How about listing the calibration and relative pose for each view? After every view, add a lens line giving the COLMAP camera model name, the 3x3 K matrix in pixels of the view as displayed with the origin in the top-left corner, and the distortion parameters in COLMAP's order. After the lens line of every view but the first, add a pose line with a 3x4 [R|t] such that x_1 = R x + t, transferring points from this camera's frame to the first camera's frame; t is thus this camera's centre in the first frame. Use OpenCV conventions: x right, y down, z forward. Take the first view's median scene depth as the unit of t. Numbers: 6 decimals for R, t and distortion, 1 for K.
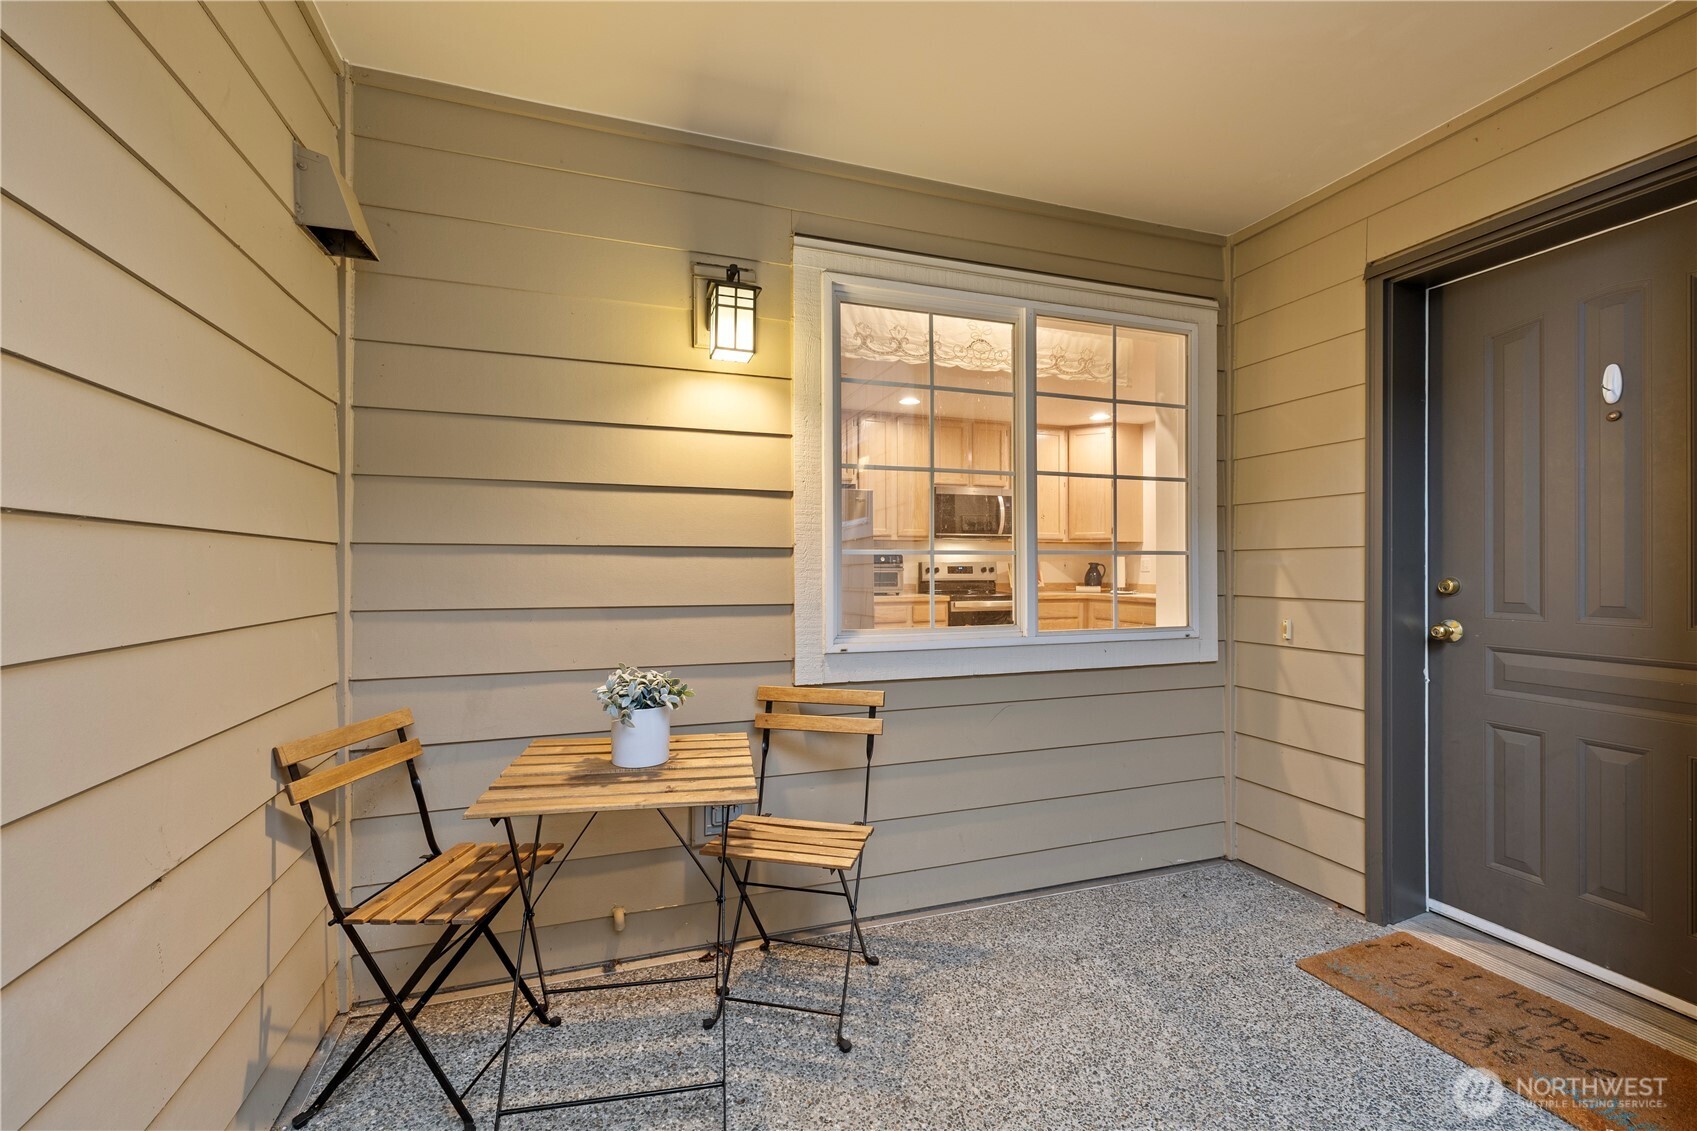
lens RADIAL K [[712.9, 0, 848.0], [0, 712.9, 569.9], [0, 0, 1]] dist [0.002099, 0.000663]
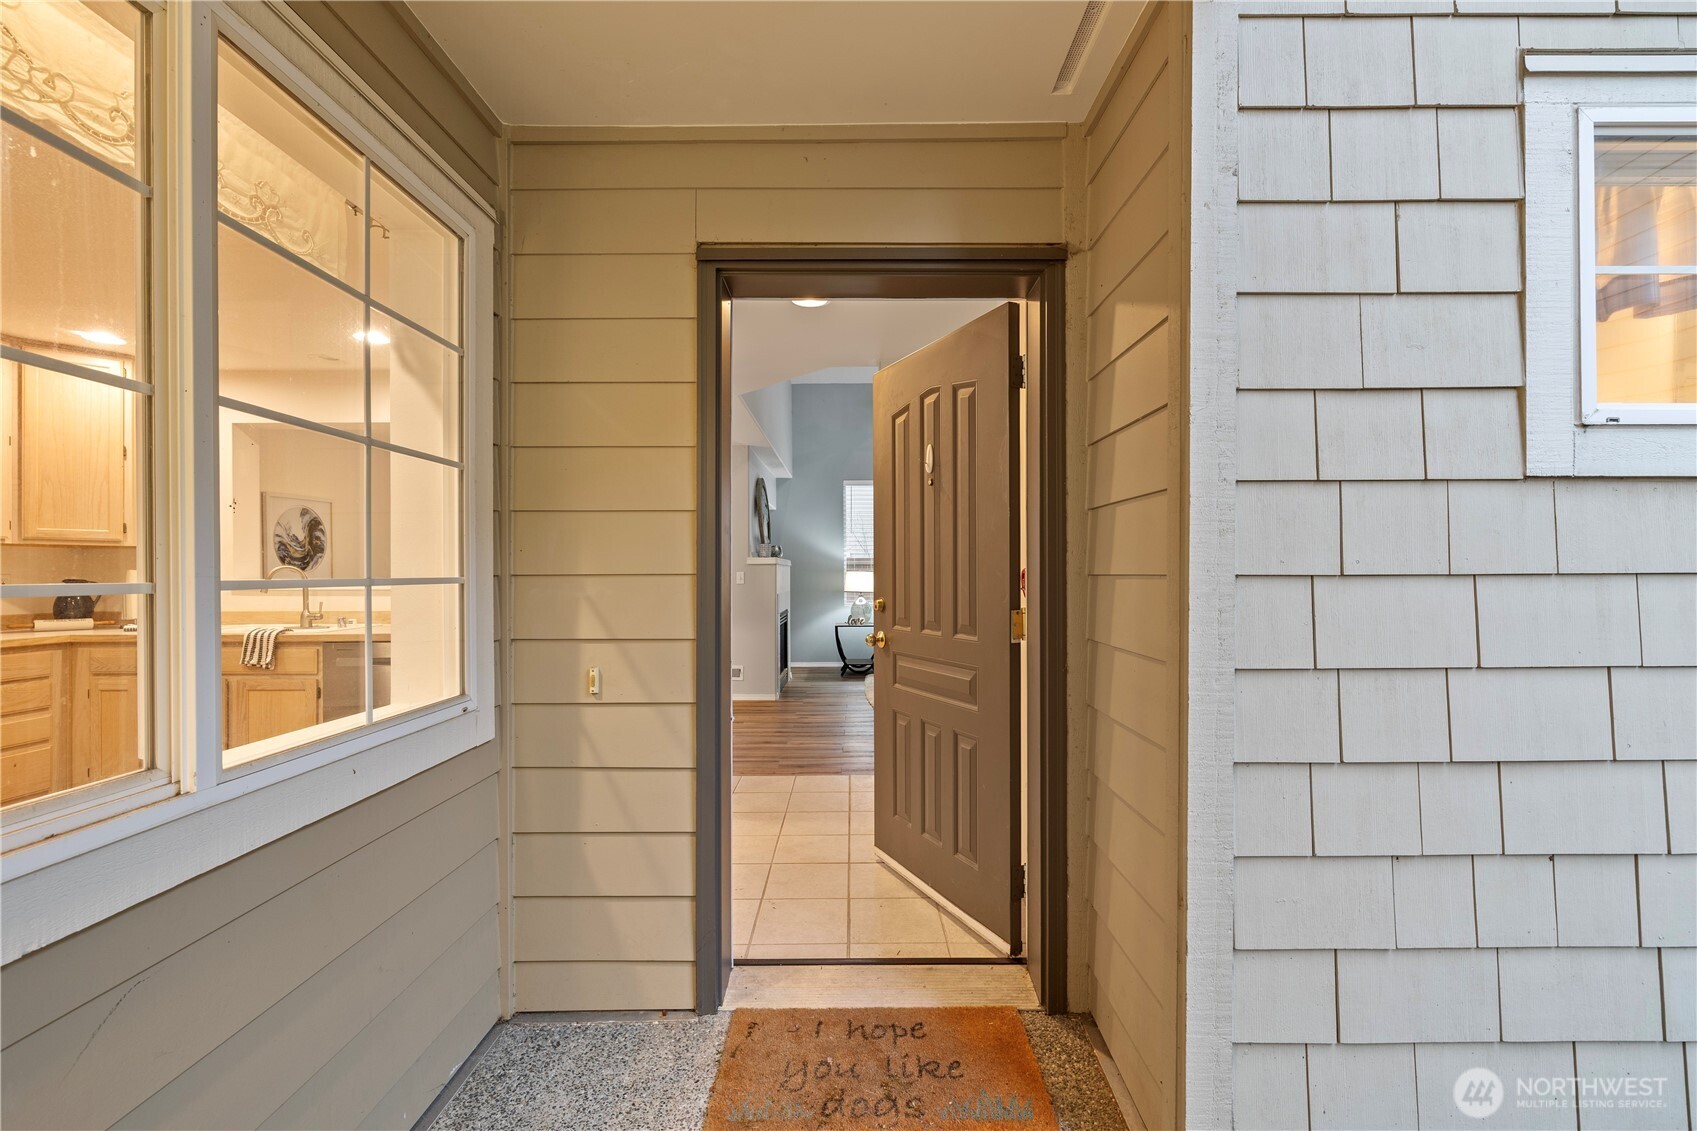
lens RADIAL K [[712.9, 0, 848.0], [0, 712.9, 569.9], [0, 0, 1]] dist [0.002099, 0.000663]
pose [[0.332353, 0.002224, 0.943153, -0.012968], [0.006040, 0.999972, -0.004486, -0.029643], [-0.943136, 0.007188, 0.332330, 0.486559]]
